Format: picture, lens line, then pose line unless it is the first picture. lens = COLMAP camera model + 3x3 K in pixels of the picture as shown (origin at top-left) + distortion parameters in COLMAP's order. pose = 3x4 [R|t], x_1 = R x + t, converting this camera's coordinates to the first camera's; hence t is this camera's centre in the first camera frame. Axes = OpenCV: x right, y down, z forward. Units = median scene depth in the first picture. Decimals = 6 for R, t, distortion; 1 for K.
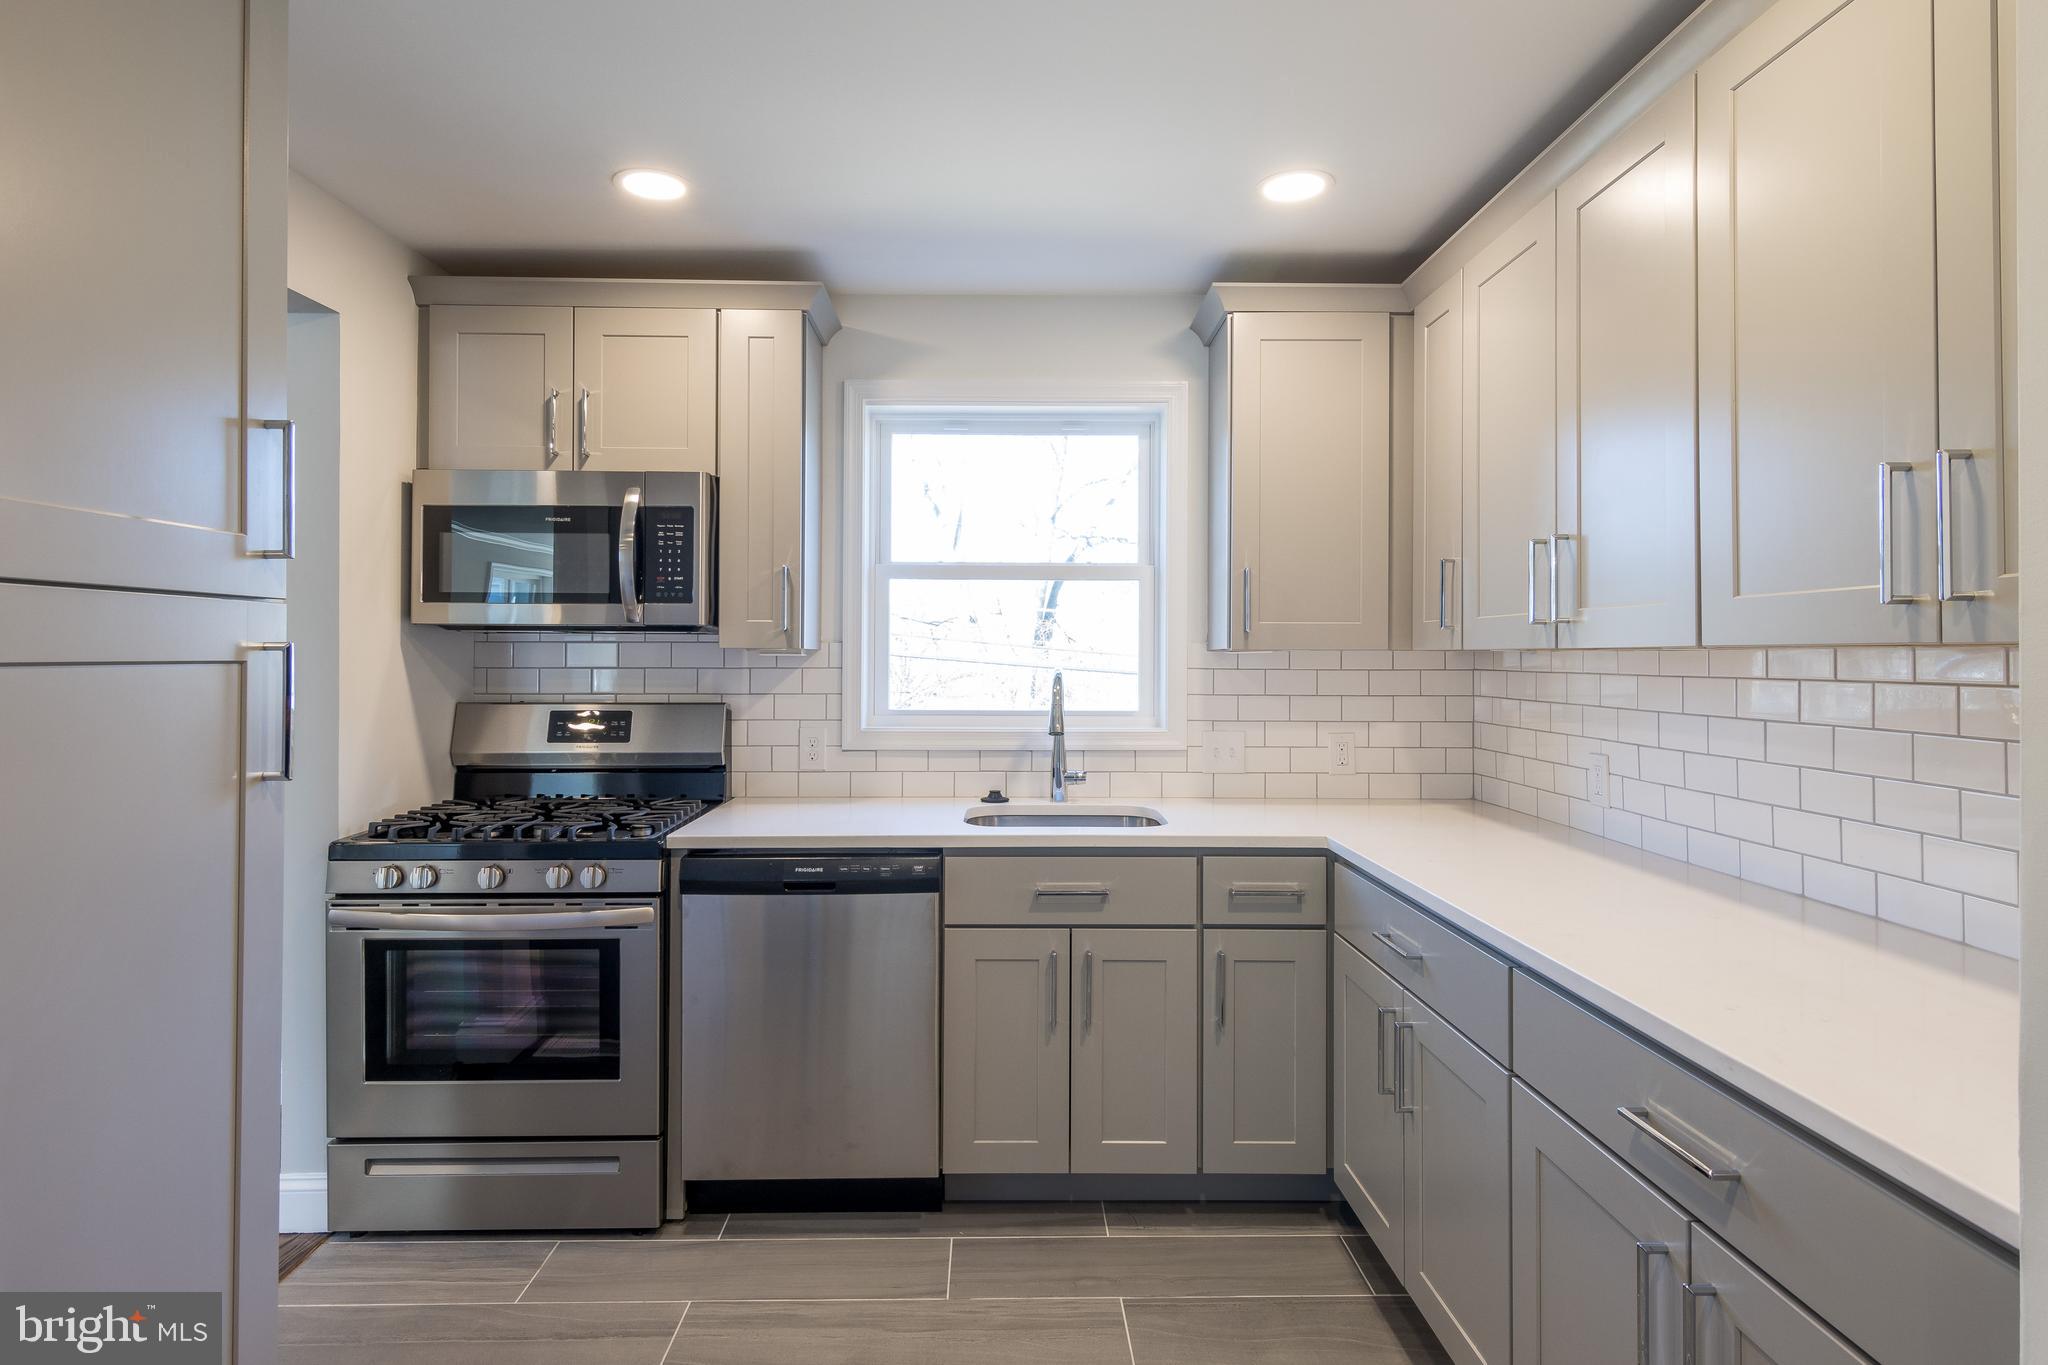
lens RADIAL K [[1059.0, 0, 1010.5], [0, 1059.0, 642.0], [0, 0, 1]] dist [0.016436, -0.001110]
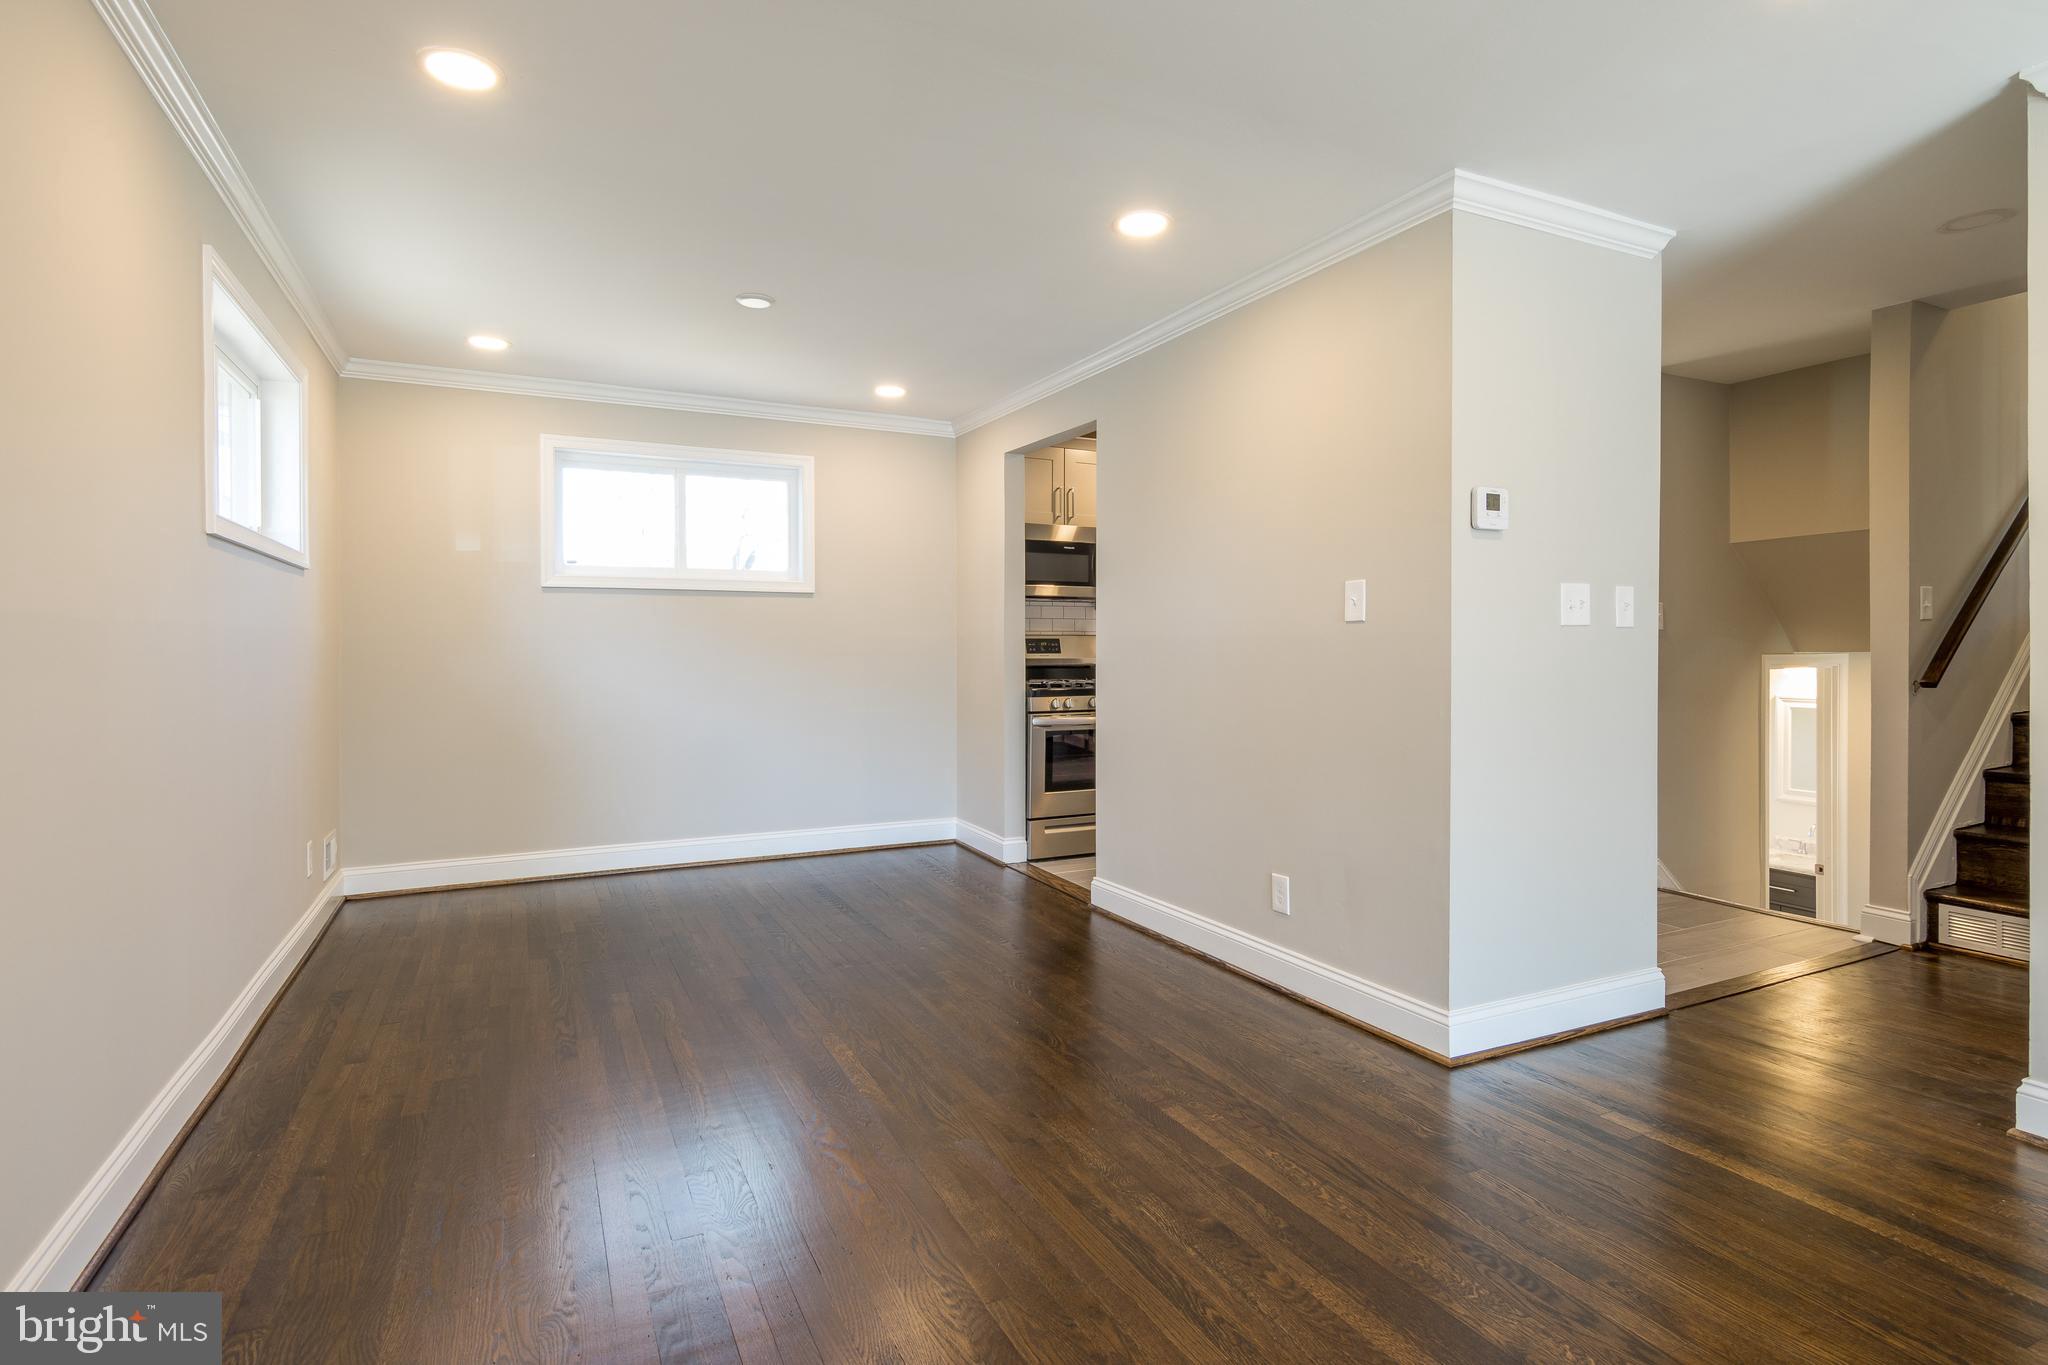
lens RADIAL K [[1028.8, 0, 1011.0], [0, 1028.8, 664.9], [0, 0, 1]] dist [0.006312, -0.000163]
pose [[0.907735, -0.012911, 0.419345, -1.475103], [0.000792, 0.999577, 0.029062, 0.065930], [-0.419543, -0.026048, 0.907362, -0.906695]]
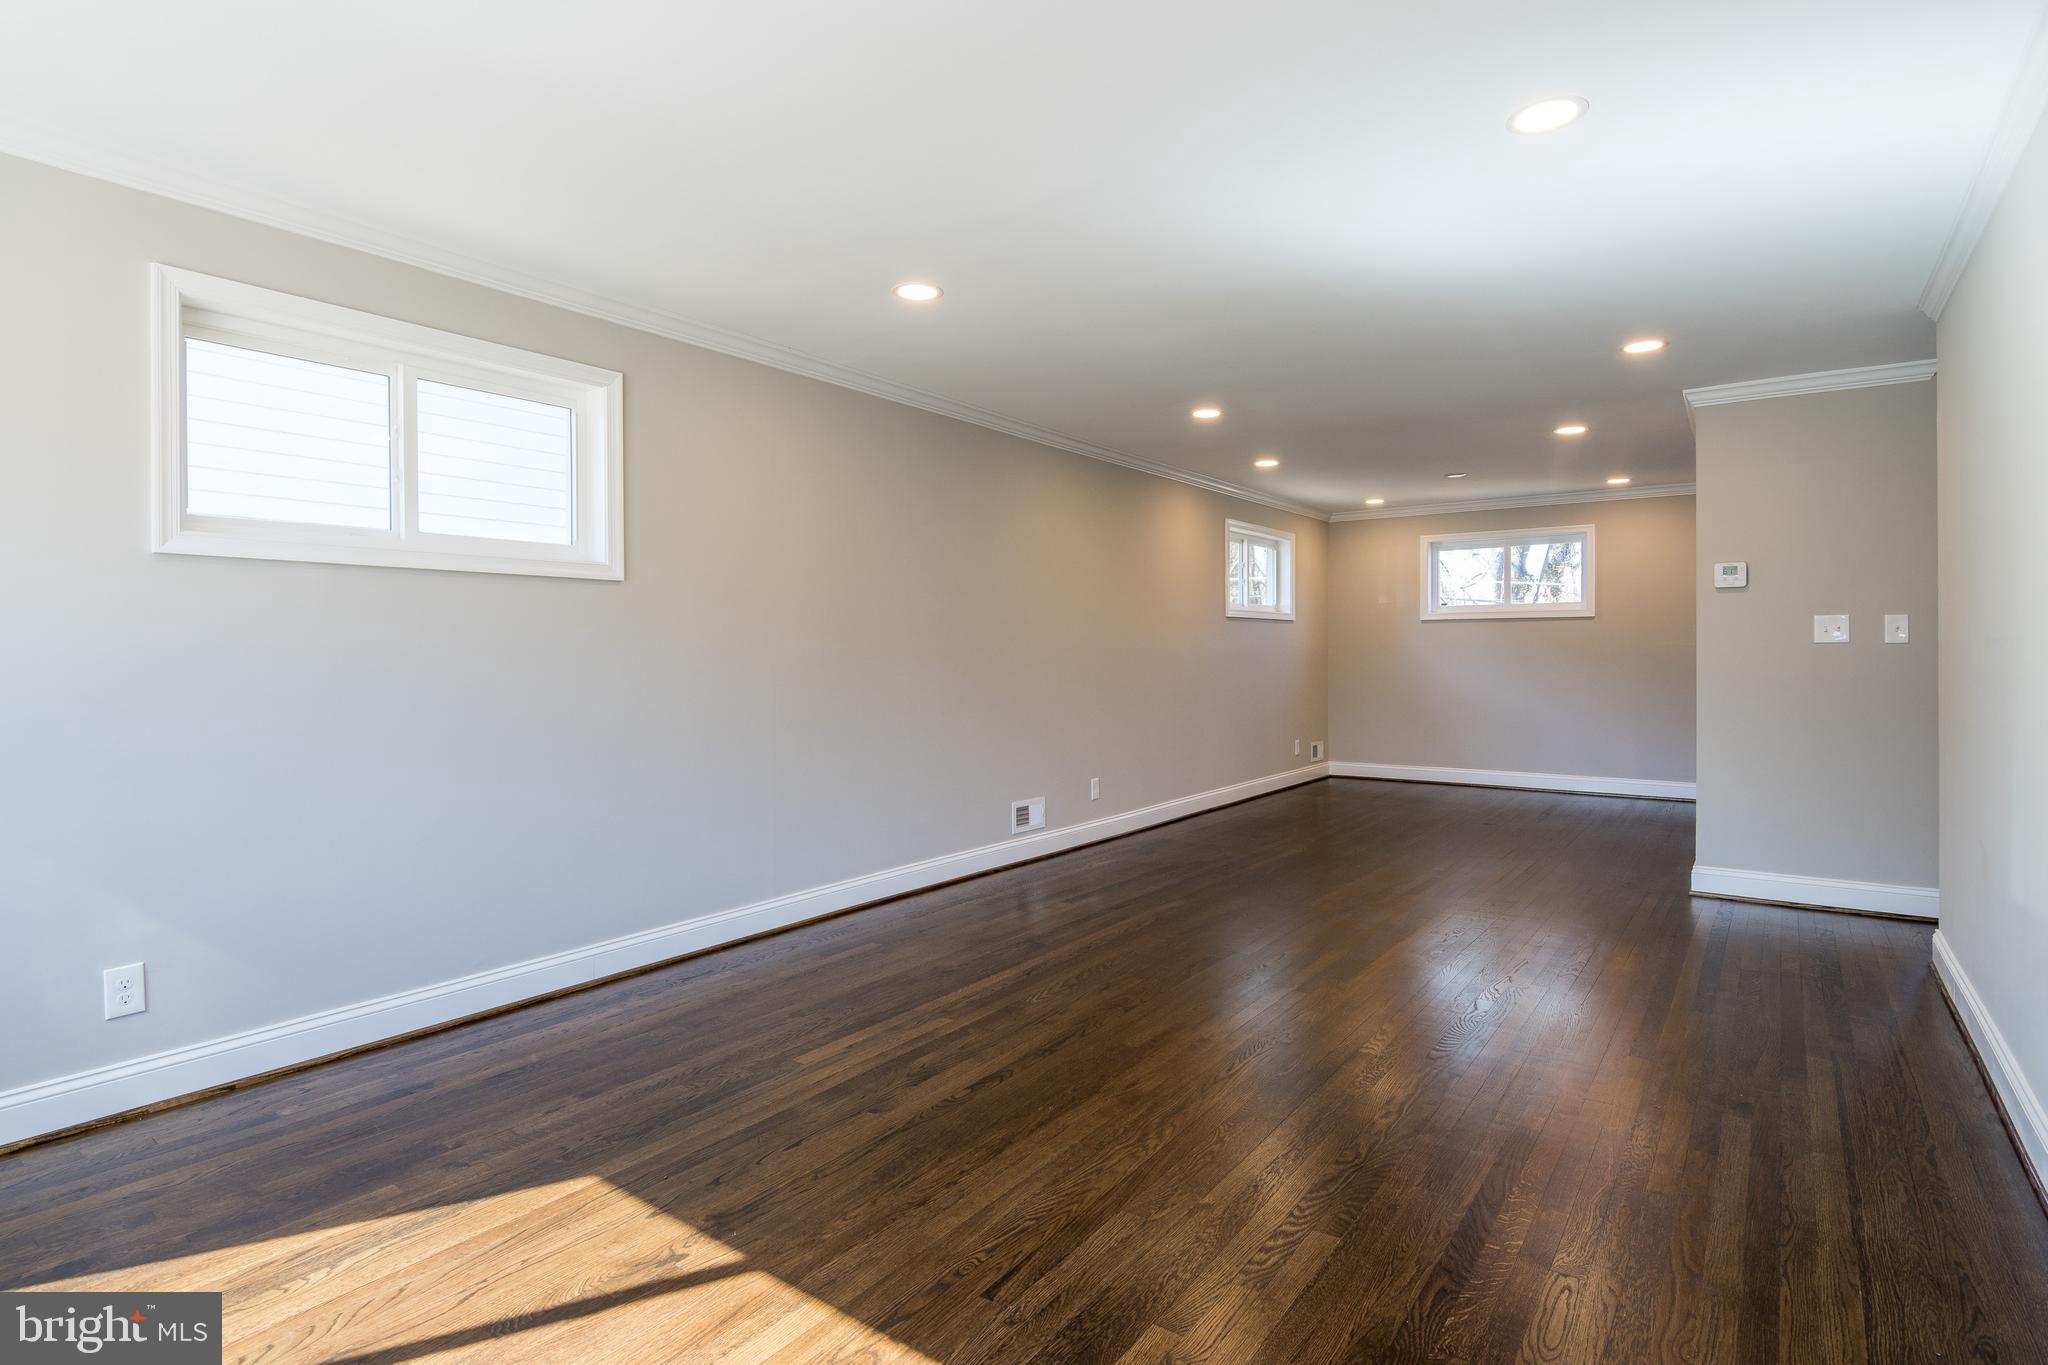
lens RADIAL K [[1041.3, 0, 1017.3], [0, 1041.3, 664.3], [0, 0, 1]] dist [-0.000833, -0.001428]
pose [[0.796497, -0.005184, -0.604621, -0.446812], [0.019296, 0.999672, 0.016848, 0.037256], [0.604335, -0.025085, 0.796335, -2.372130]]
